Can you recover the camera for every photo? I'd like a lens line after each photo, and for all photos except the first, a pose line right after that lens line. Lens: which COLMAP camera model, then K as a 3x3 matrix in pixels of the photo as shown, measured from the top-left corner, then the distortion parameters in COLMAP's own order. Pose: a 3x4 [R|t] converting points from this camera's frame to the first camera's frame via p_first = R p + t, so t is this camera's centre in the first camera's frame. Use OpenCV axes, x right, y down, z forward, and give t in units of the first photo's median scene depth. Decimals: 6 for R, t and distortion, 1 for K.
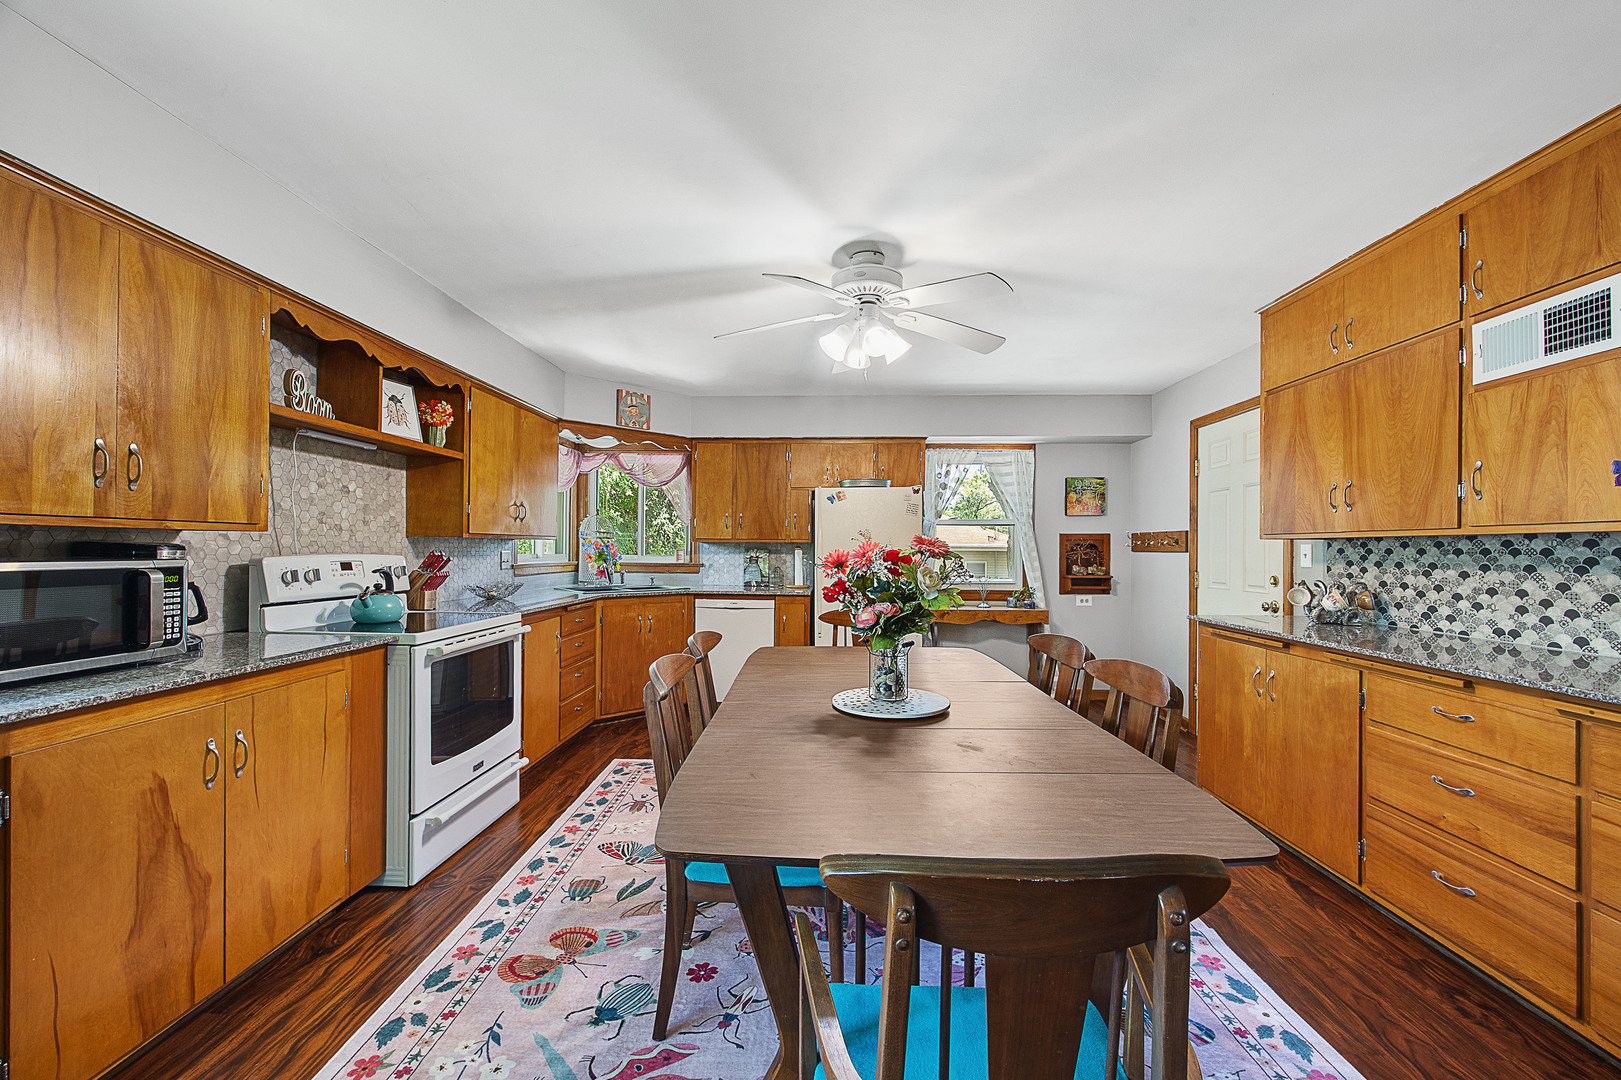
lens RADIAL K [[627.7, 0, 807.4], [0, 627.7, 548.6], [0, 0, 1]] dist [-0.001979, 0.000057]
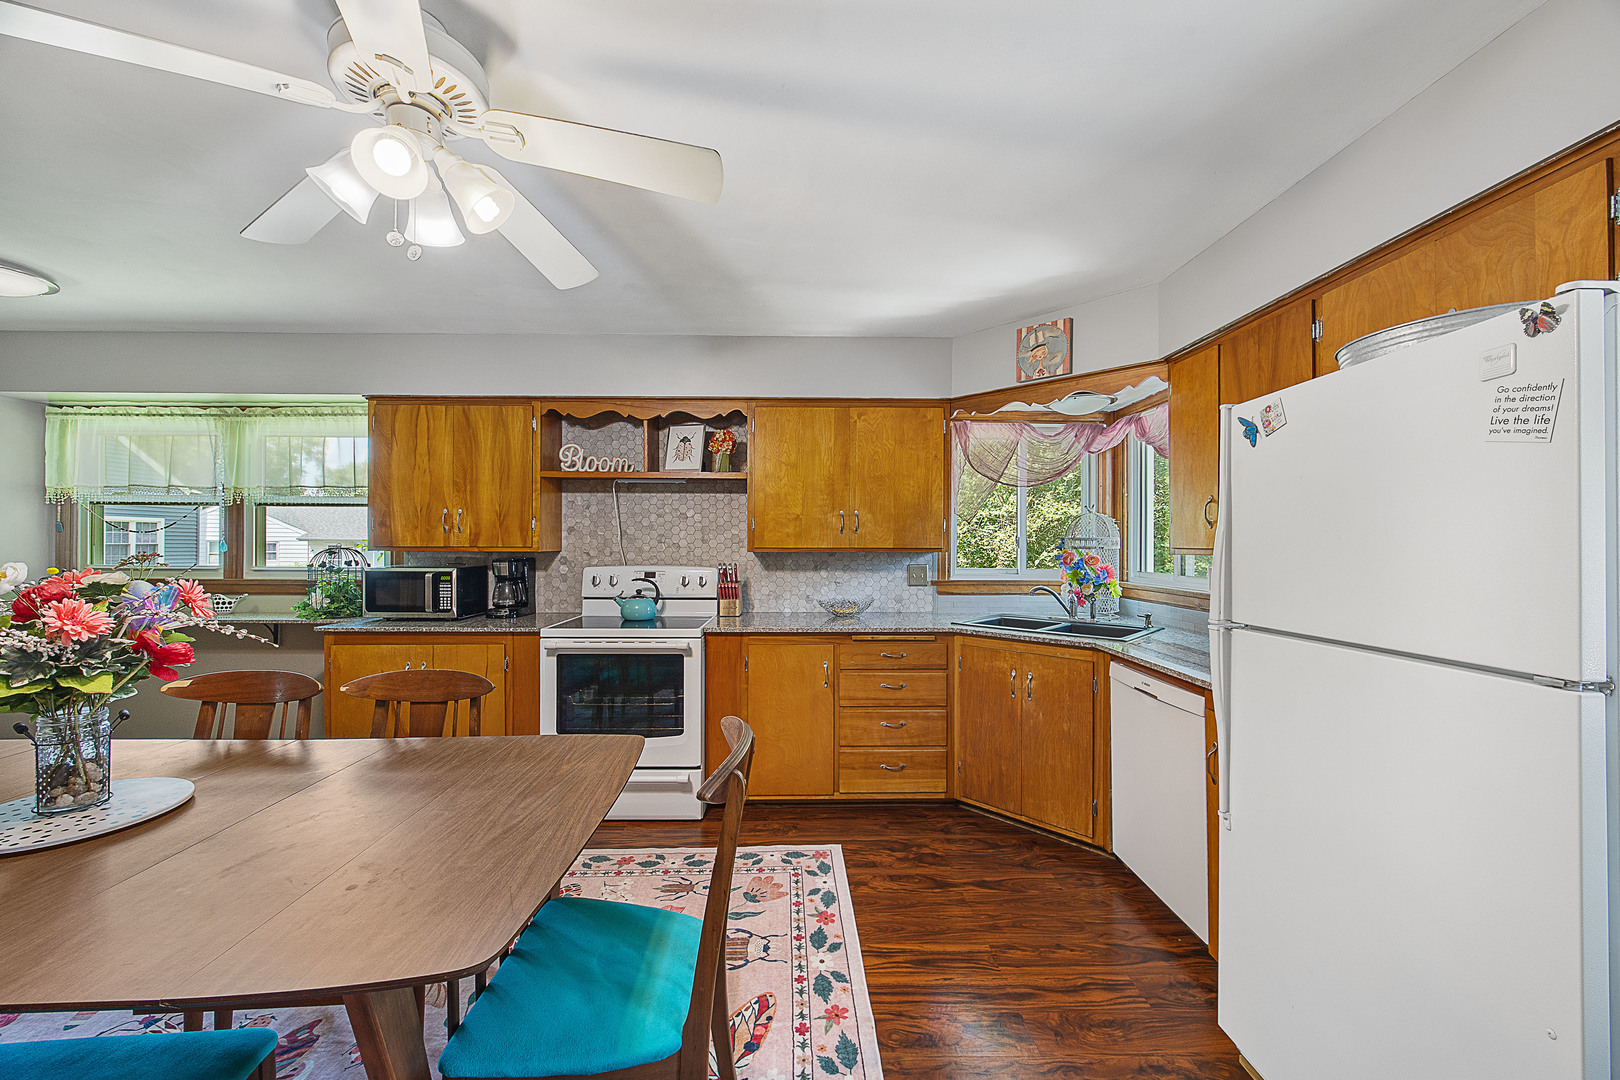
lens RADIAL K [[627.3, 0, 806.3], [0, 627.3, 540.4], [0, 0, 1]] dist [-0.001979, 0.000057]
pose [[0.054970, -0.014594, -0.998381, 0.593611], [-0.002995, 0.999886, -0.014781, -0.025942], [0.998484, 0.003803, 0.054920, 1.213269]]
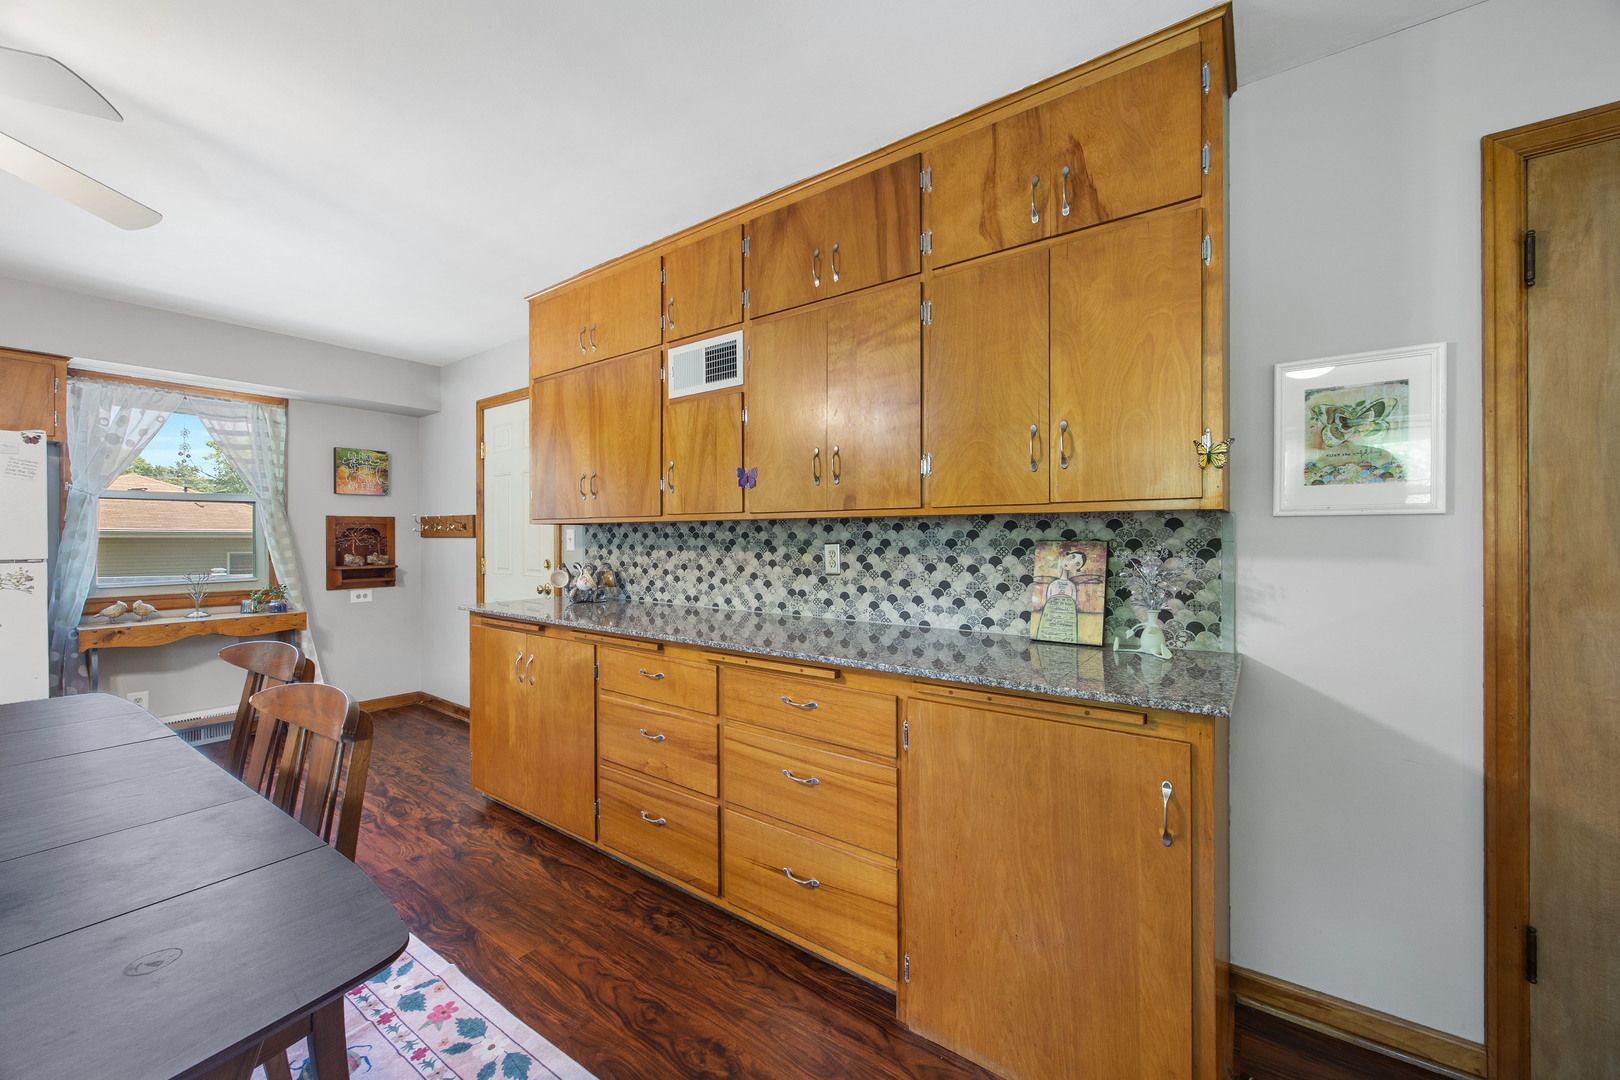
lens RADIAL K [[627.3, 0, 804.2], [0, 627.3, 538.6], [0, 0, 1]] dist [-0.001979, 0.000057]
pose [[0.558713, -0.008520, 0.829317, 0.144928], [0.003018, 0.999961, 0.008240, 0.001535], [-0.829356, -0.002101, 0.558717, 0.072450]]
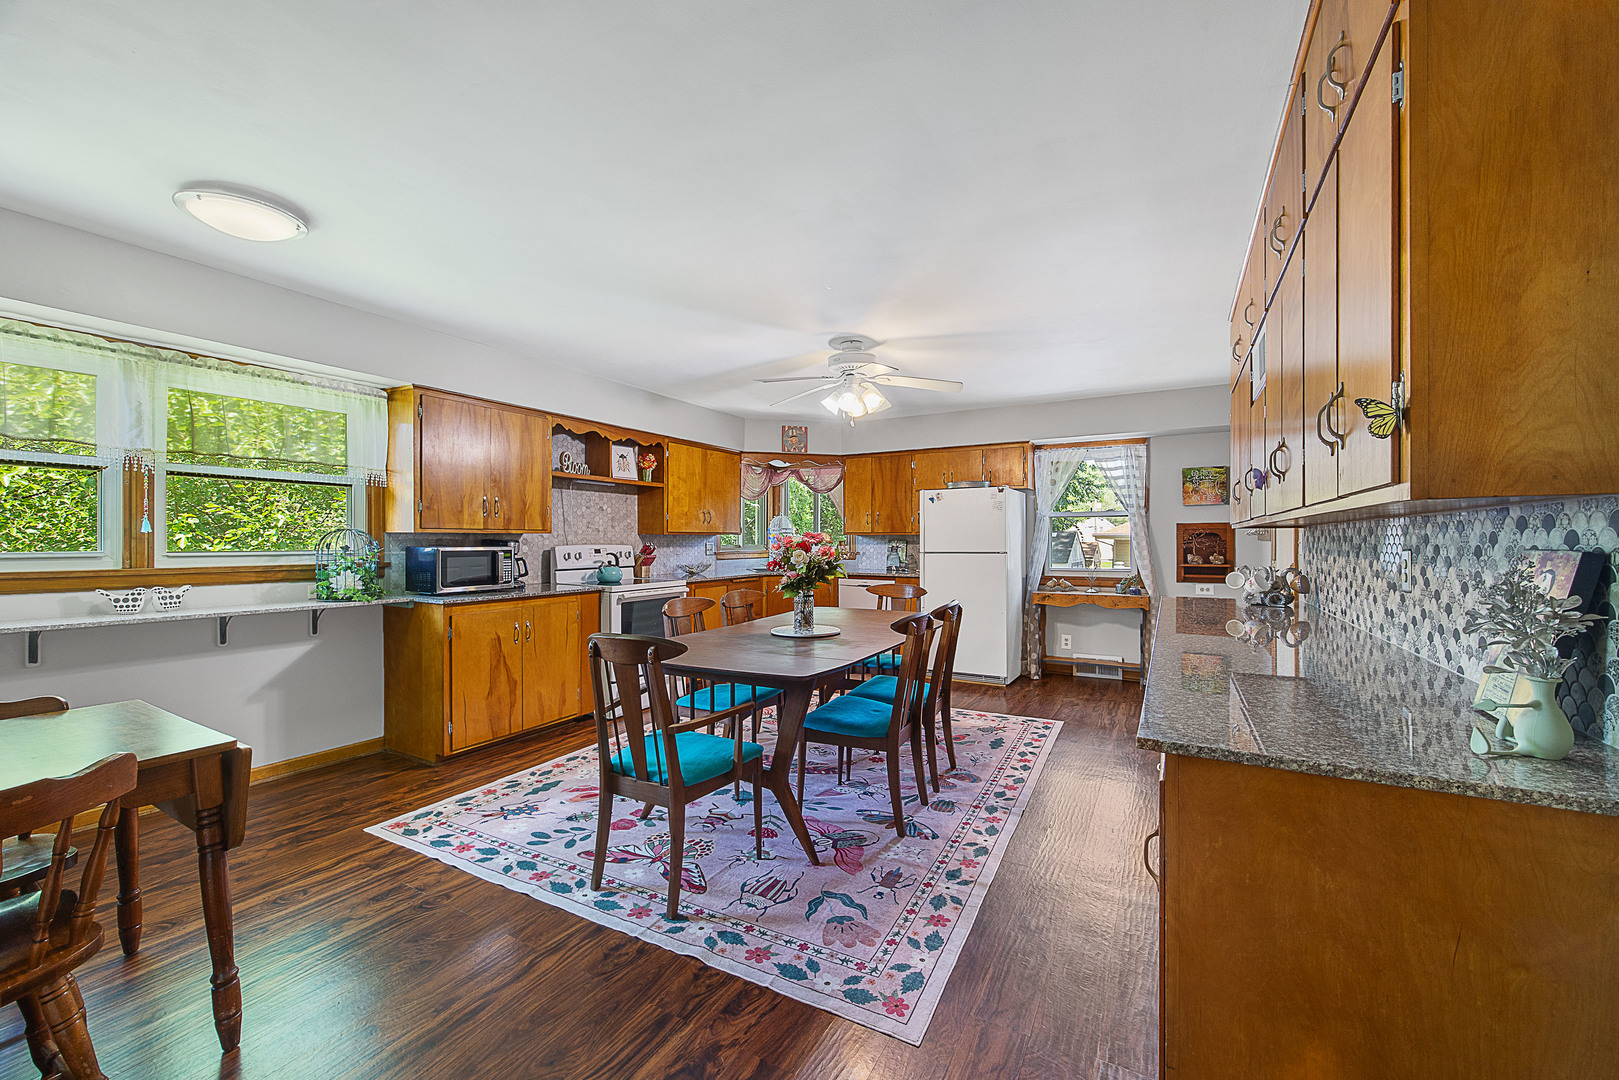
lens RADIAL K [[626.9, 0, 815.2], [0, 626.9, 544.9], [0, 0, 1]] dist [-0.001979, 0.000057]
pose [[0.892543, -0.003065, -0.450952, 0.639476], [0.006644, 0.999958, 0.006353, 0.001624], [0.450914, -0.008666, 0.892526, -0.340562]]
